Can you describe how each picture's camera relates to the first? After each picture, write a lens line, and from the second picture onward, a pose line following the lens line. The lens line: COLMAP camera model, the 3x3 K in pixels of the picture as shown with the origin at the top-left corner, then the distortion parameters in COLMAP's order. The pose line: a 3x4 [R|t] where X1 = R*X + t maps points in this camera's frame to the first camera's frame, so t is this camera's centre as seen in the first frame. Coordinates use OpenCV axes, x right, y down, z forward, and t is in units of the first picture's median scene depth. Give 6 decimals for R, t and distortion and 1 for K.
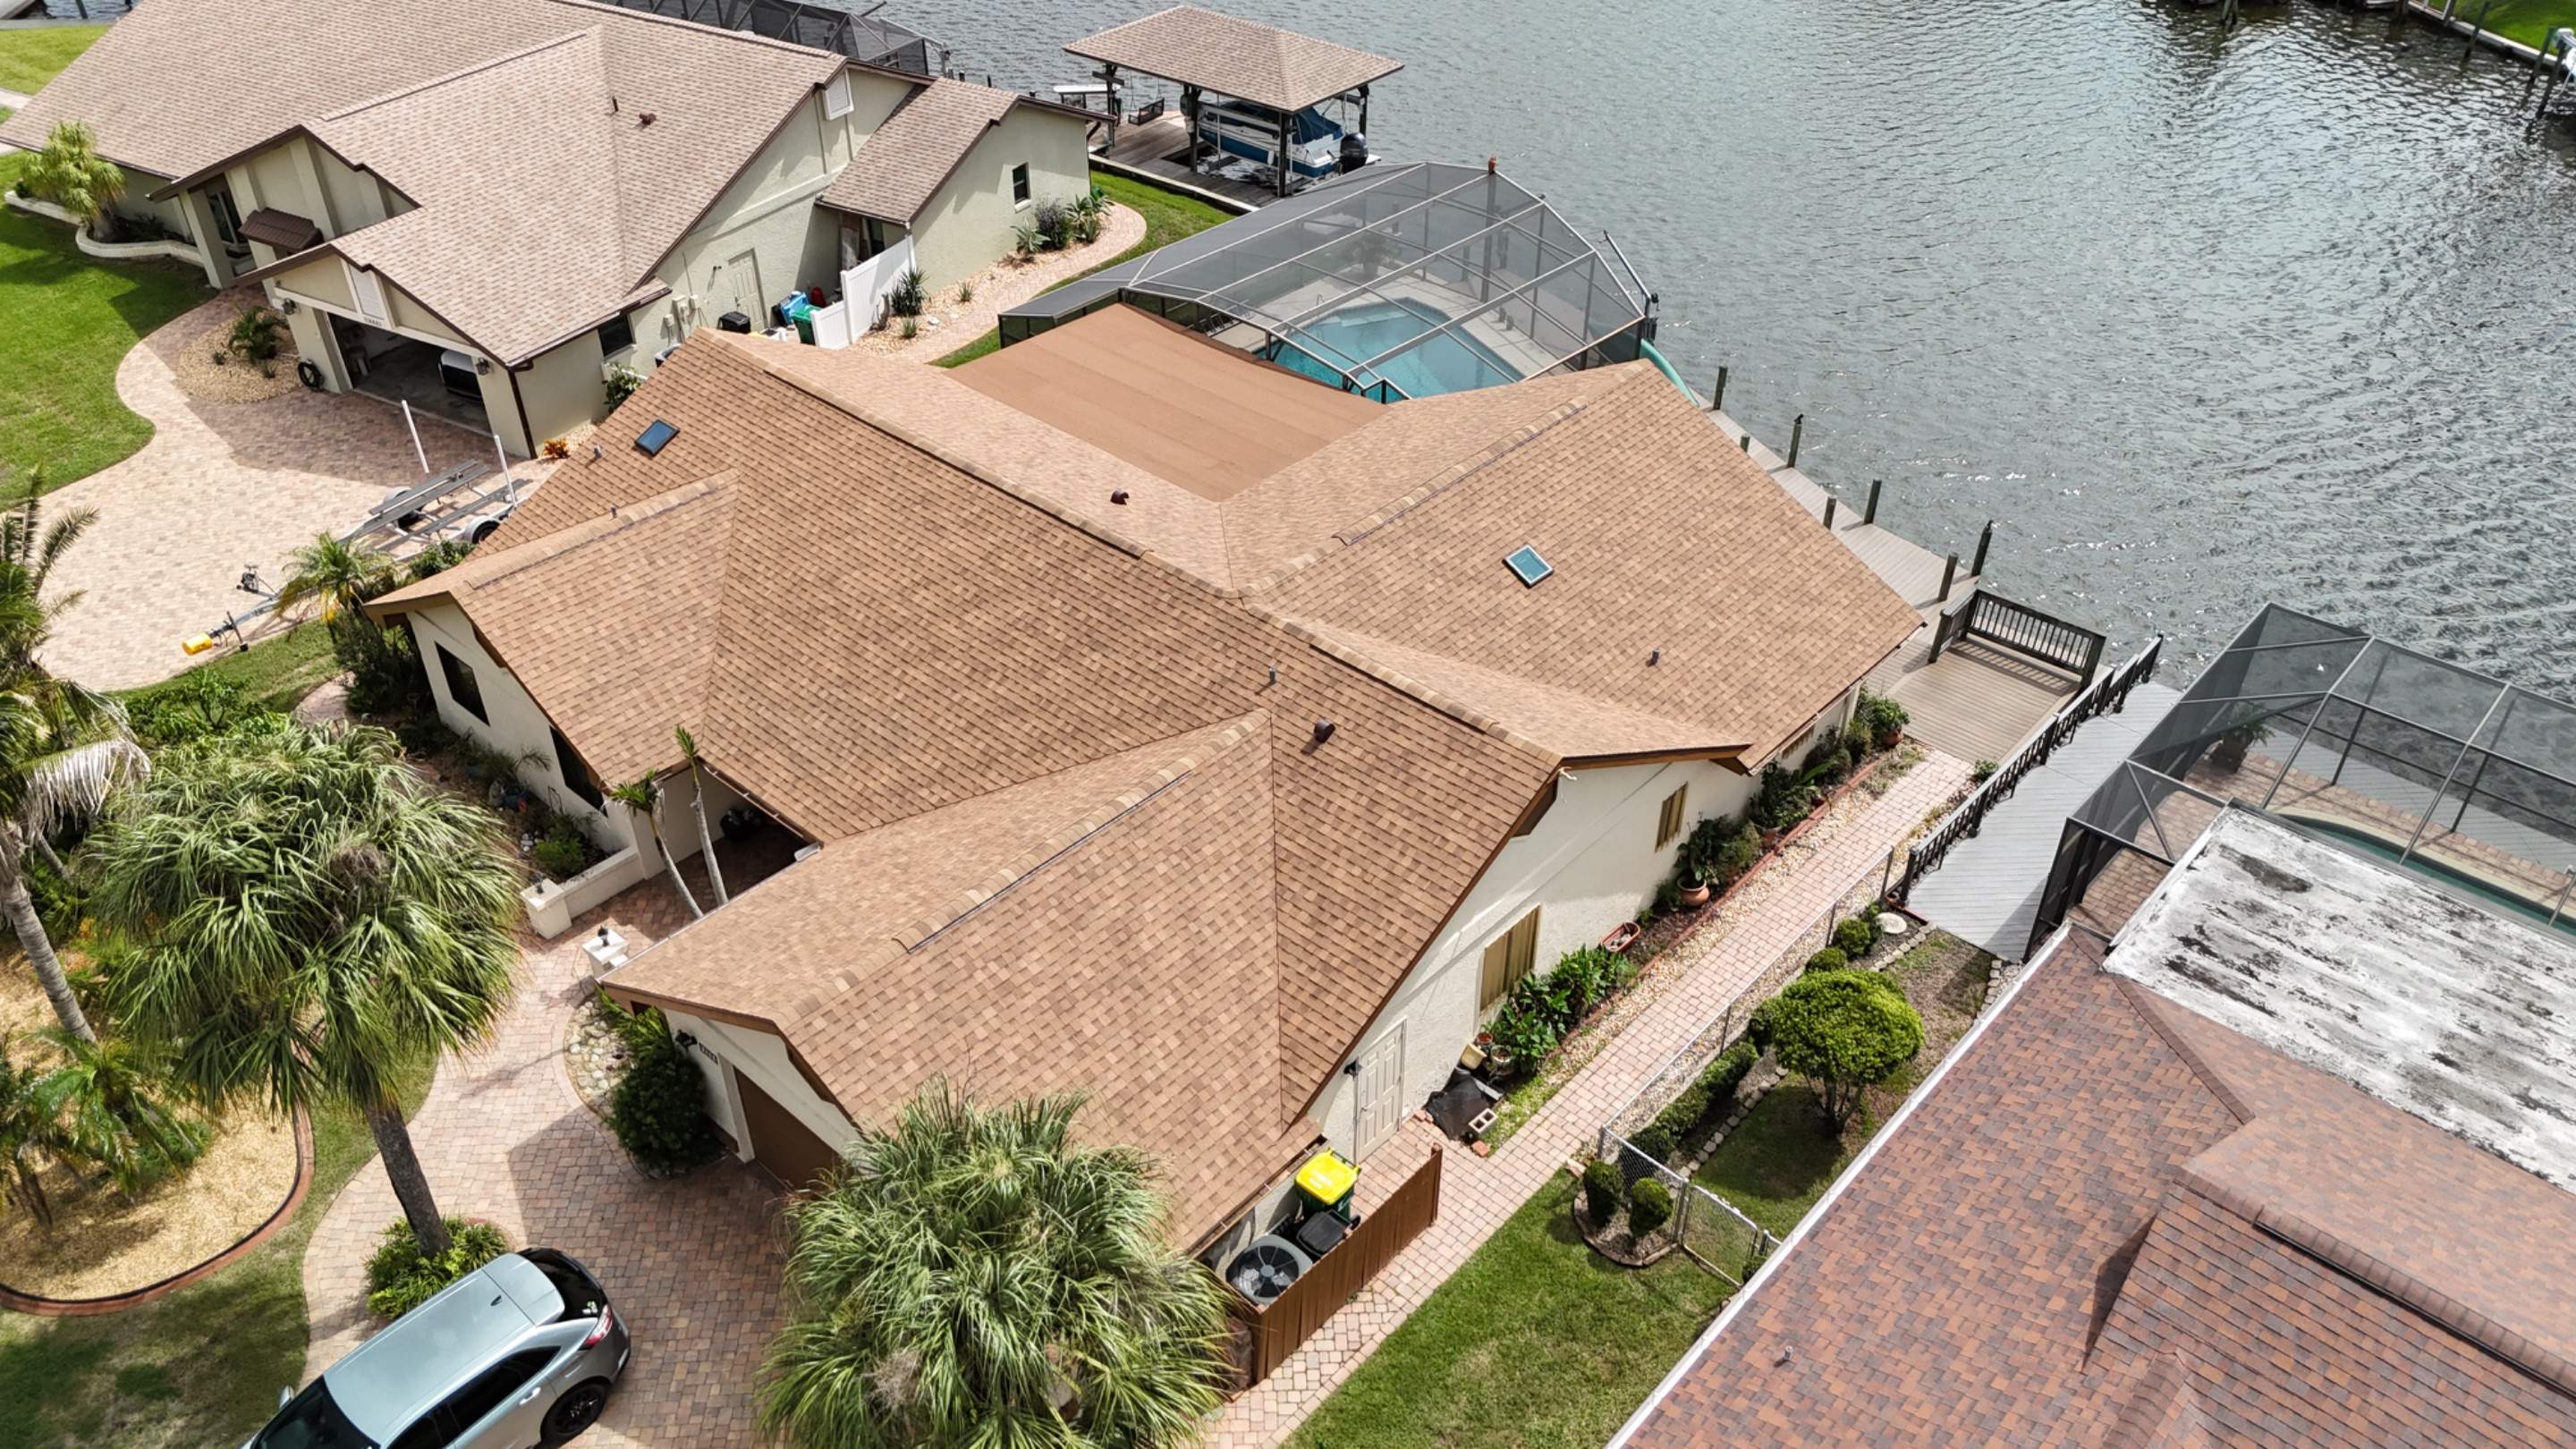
lens RADIAL K [[1911.8, 0, 1303.3], [0, 1911.8, 720.5], [0, 0, 1]] dist [0.069574, -0.057700]
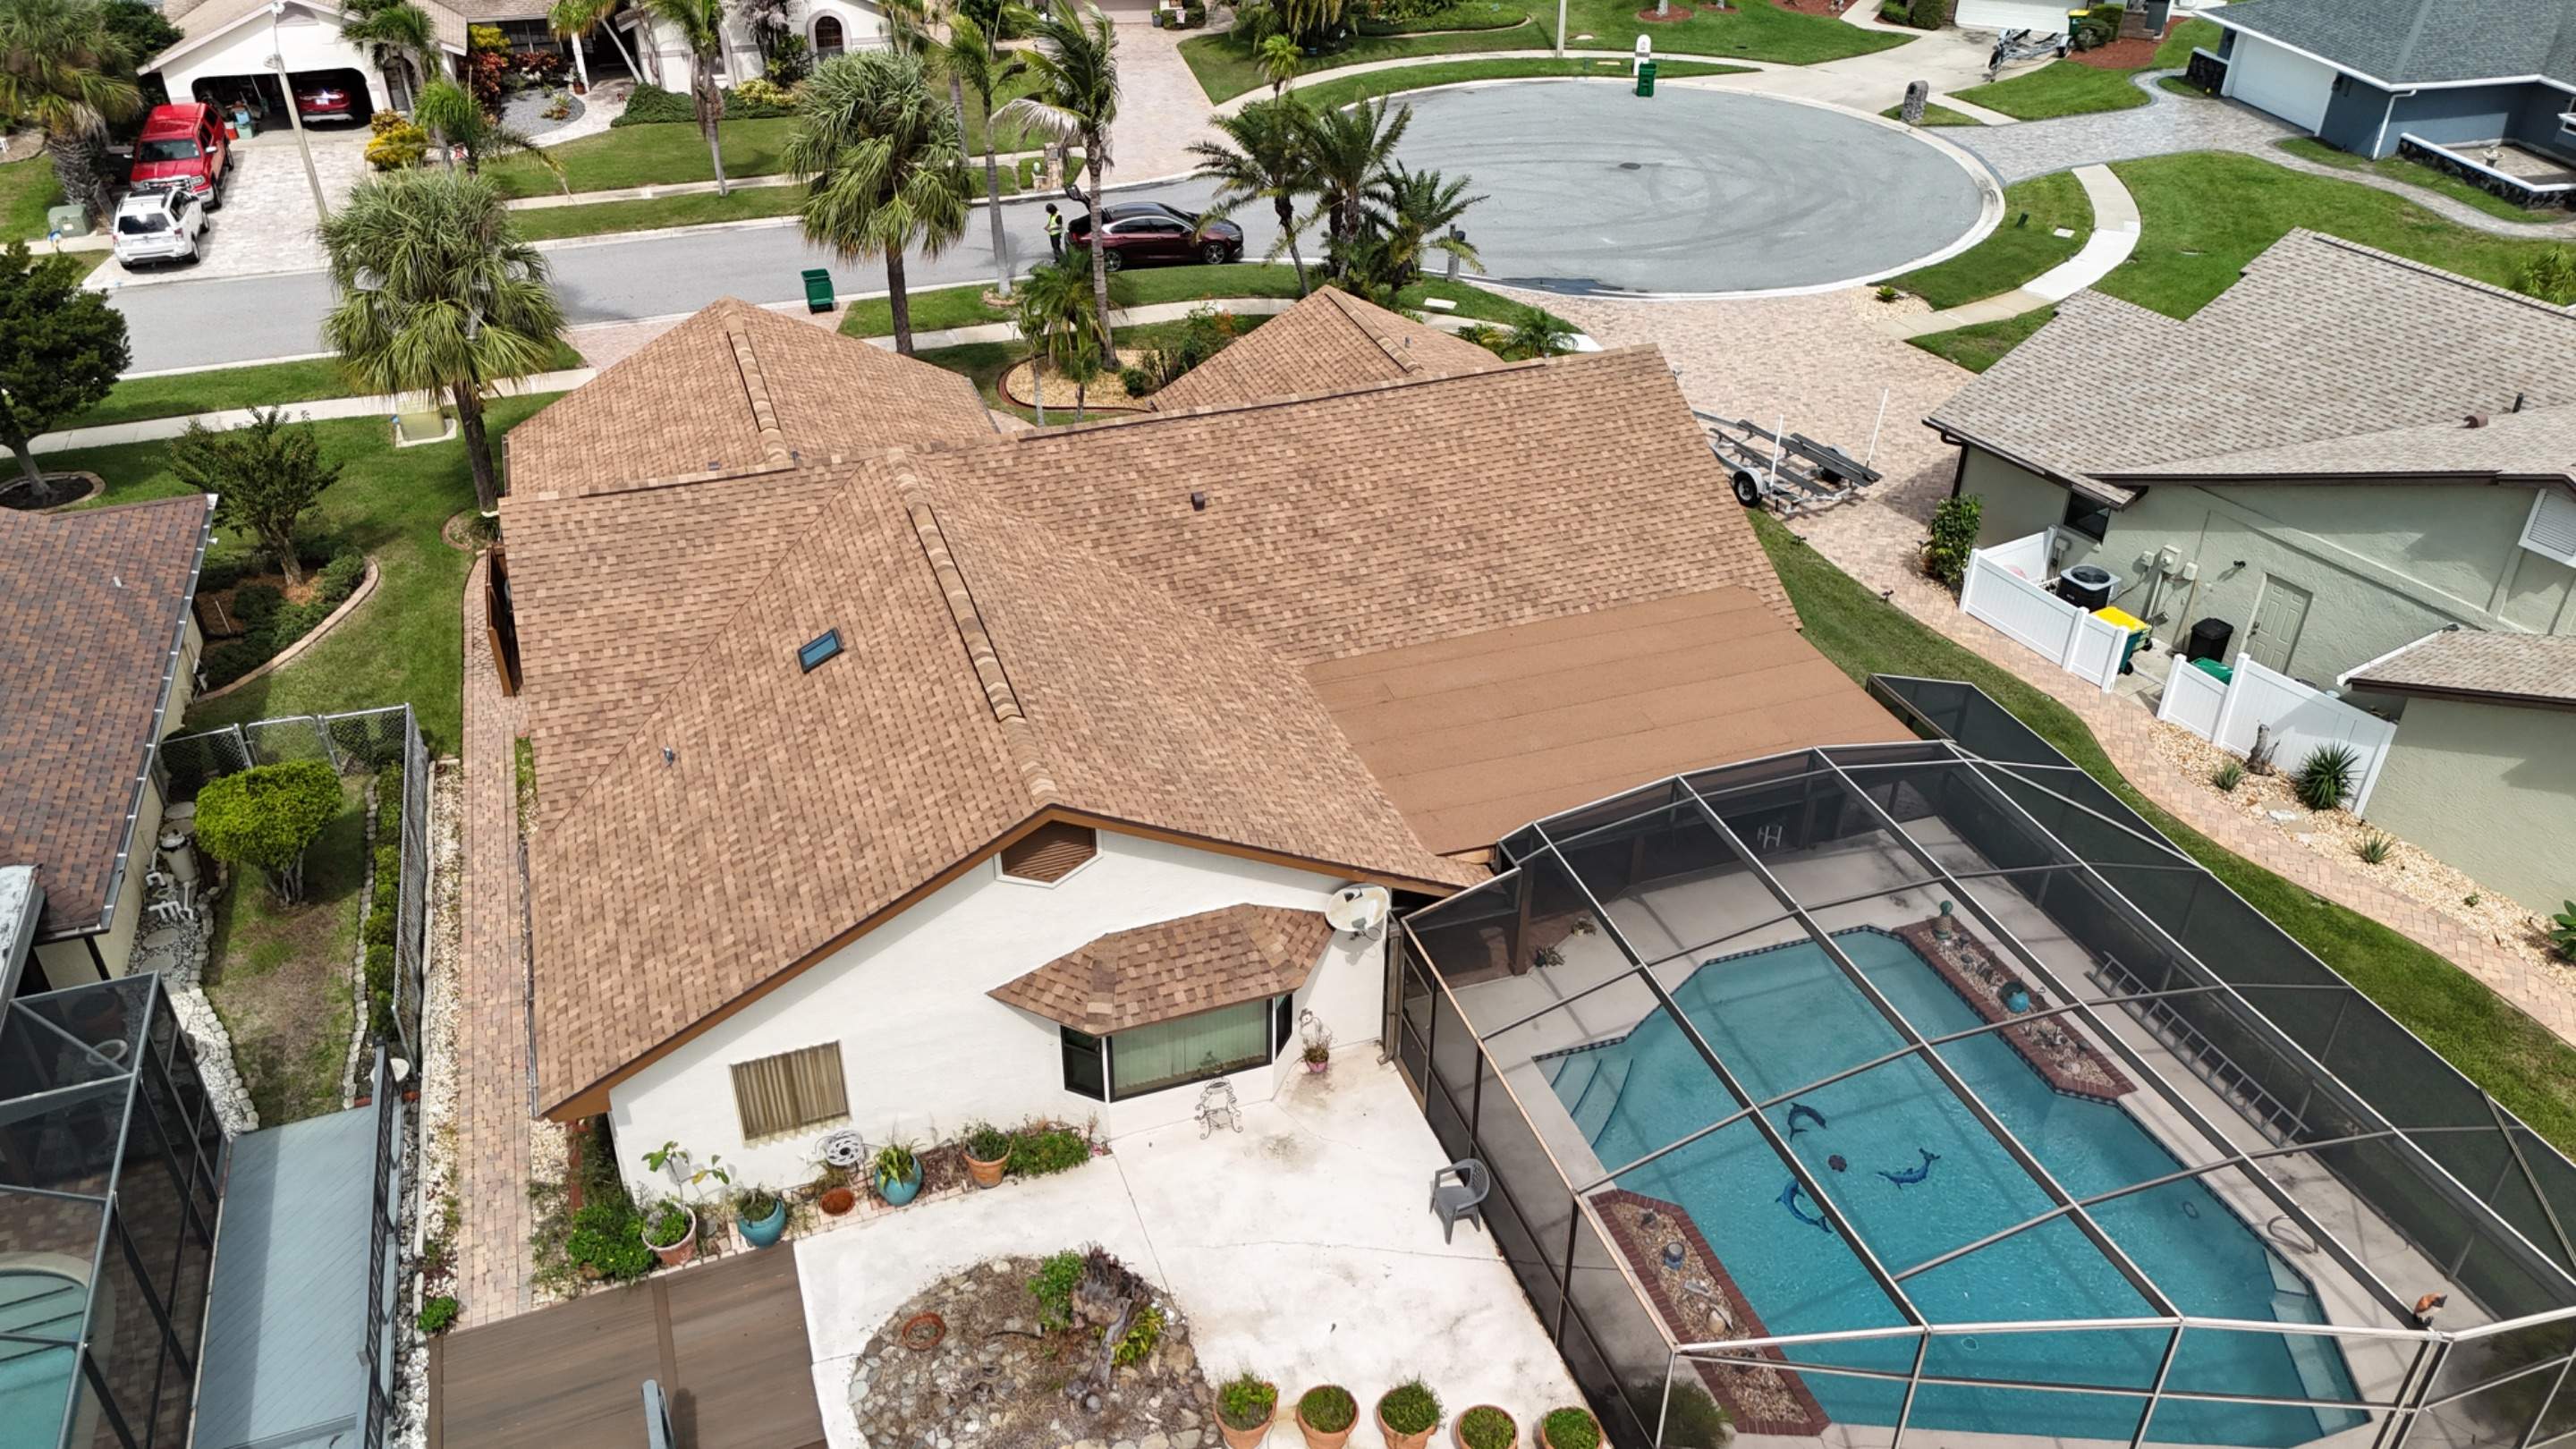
lens RADIAL K [[1911.8, 0, 1303.3], [0, 1911.8, 720.5], [0, 0, 1]] dist [0.069574, -0.057700]
pose [[-0.468588, 0.468937, -0.748681, 0.667234], [-0.529352, 0.529443, 0.662930, -0.740664], [0.707256, 0.706957, 0.000142, 1.142705]]
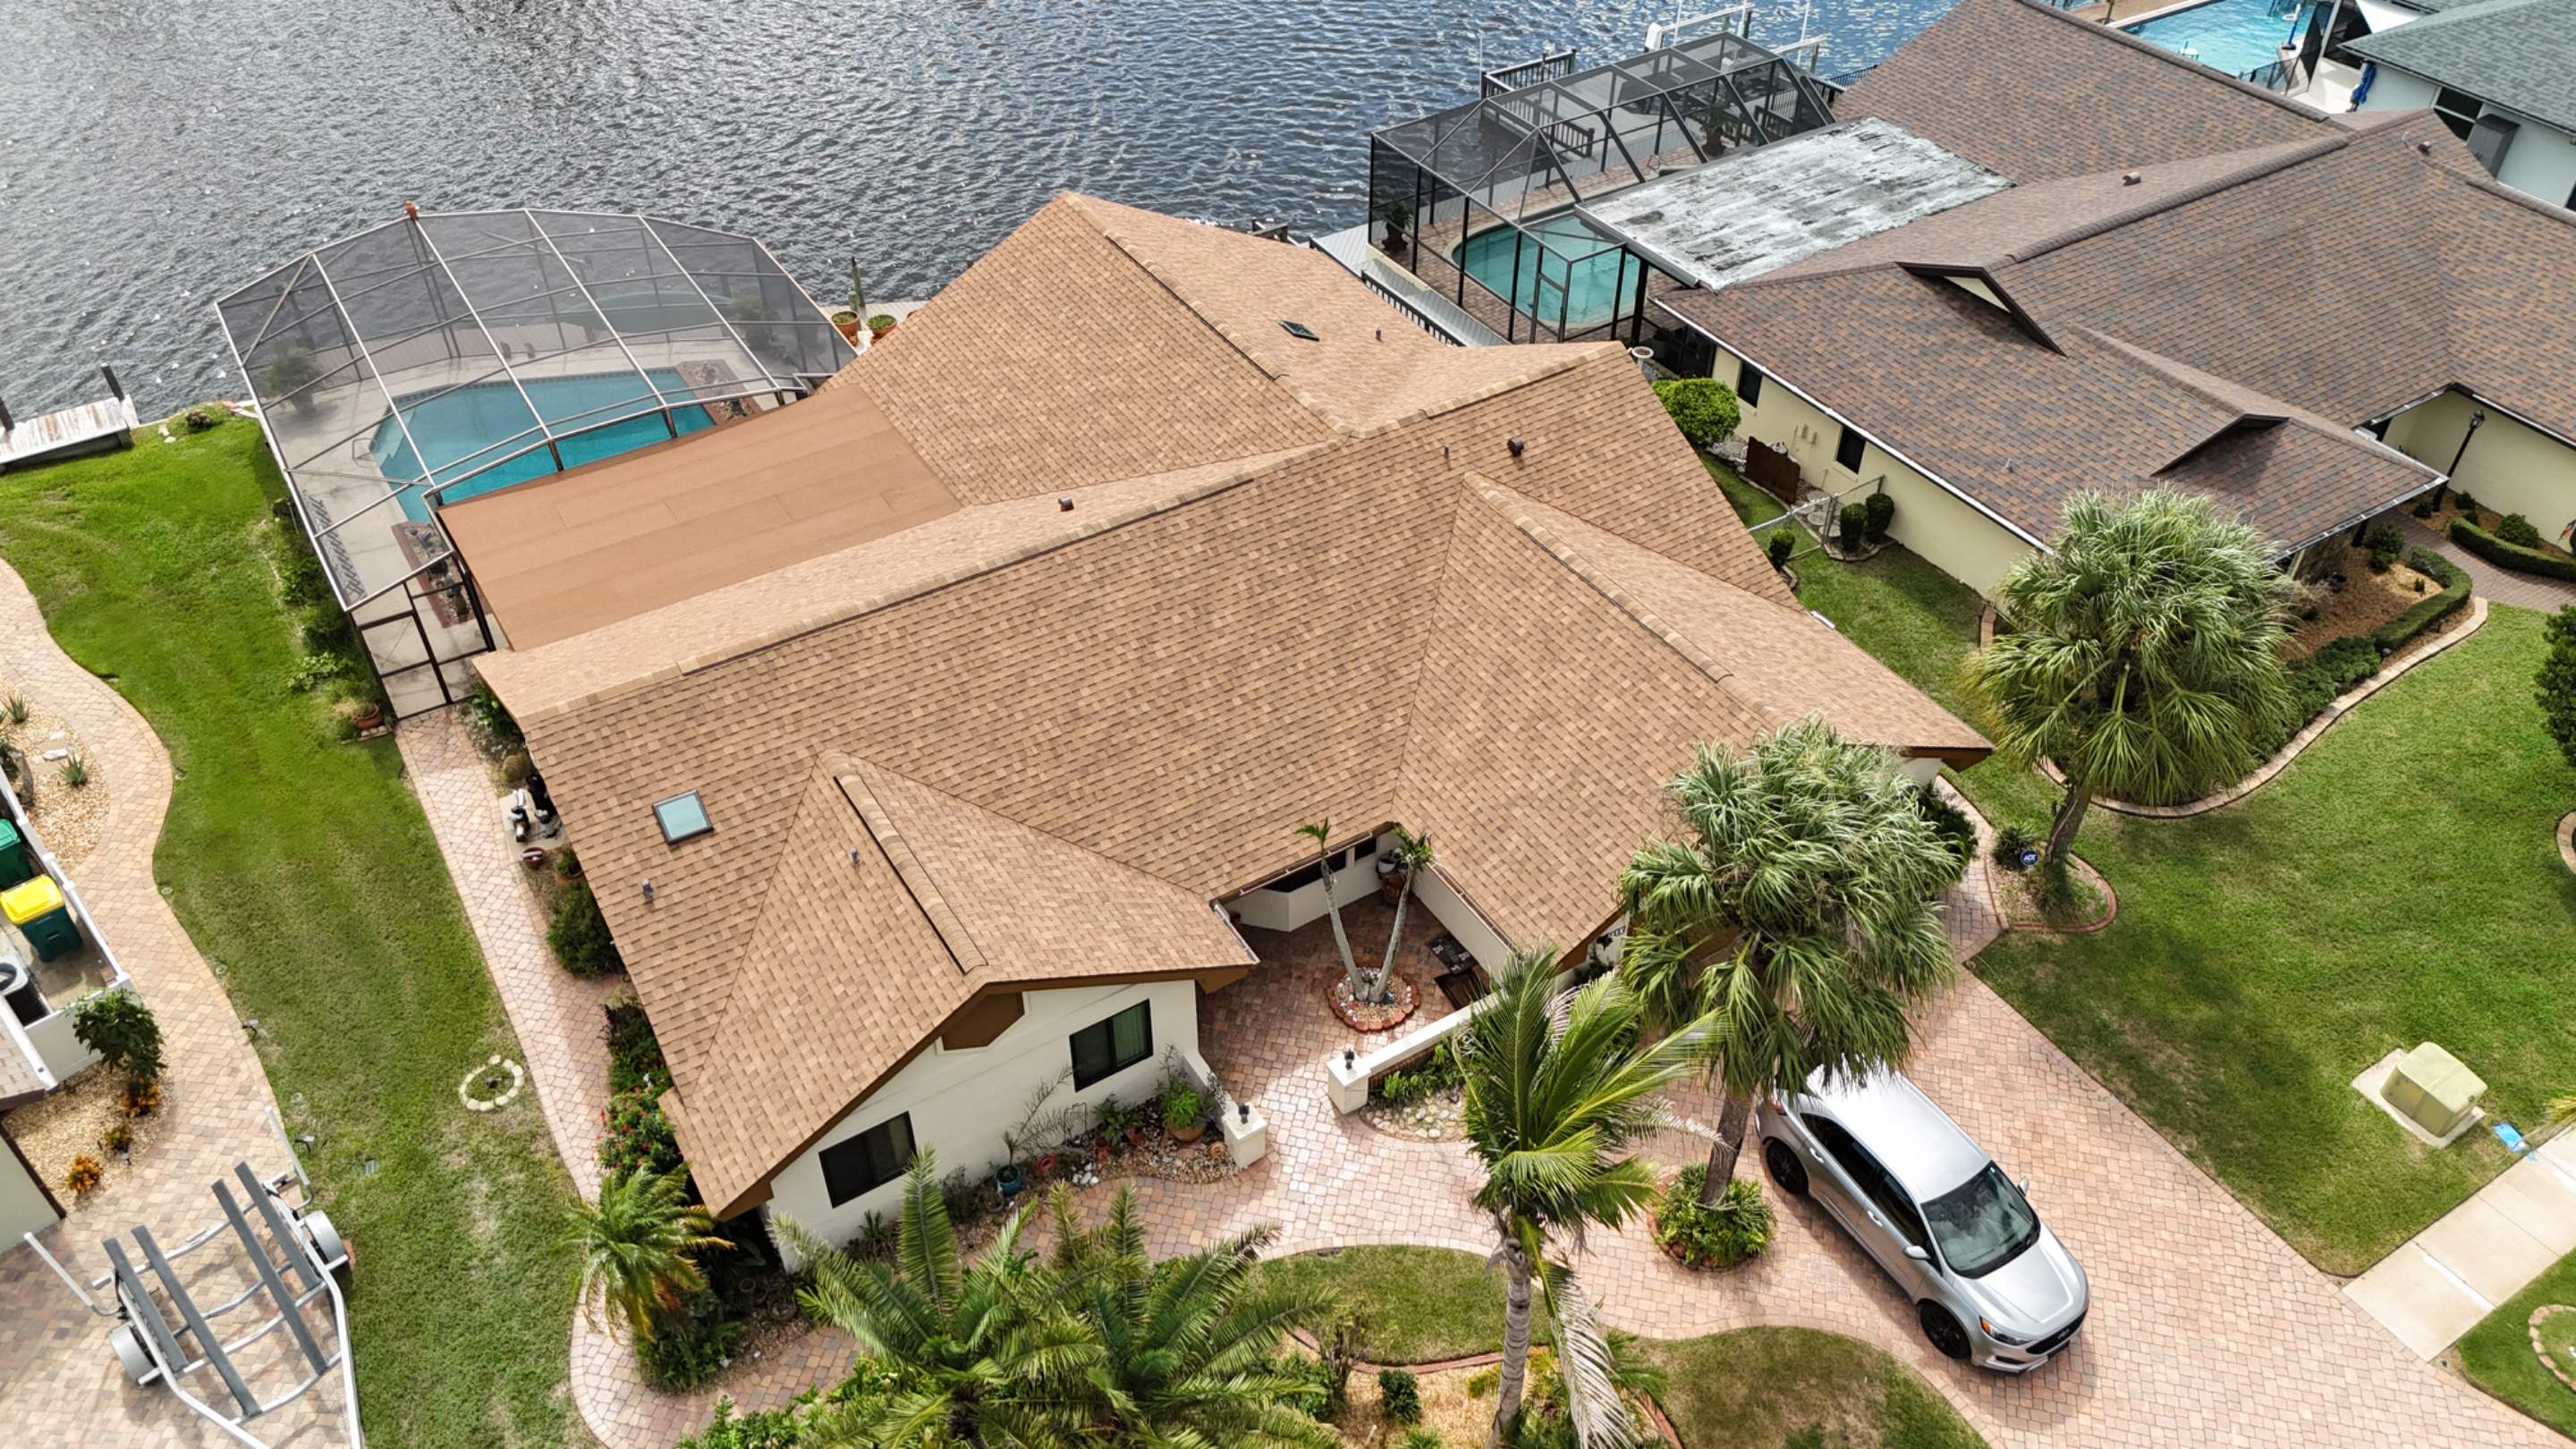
lens RADIAL K [[1904.9, 0, 1305.1], [0, 1904.9, 722.0], [0, 0, 1]] dist [0.076260, -0.064448]
pose [[0.272101, -0.634181, 0.723724, -0.874770], [0.565025, 0.714091, 0.413305, -0.385126], [-0.778915, 0.296461, 0.552632, 0.395787]]
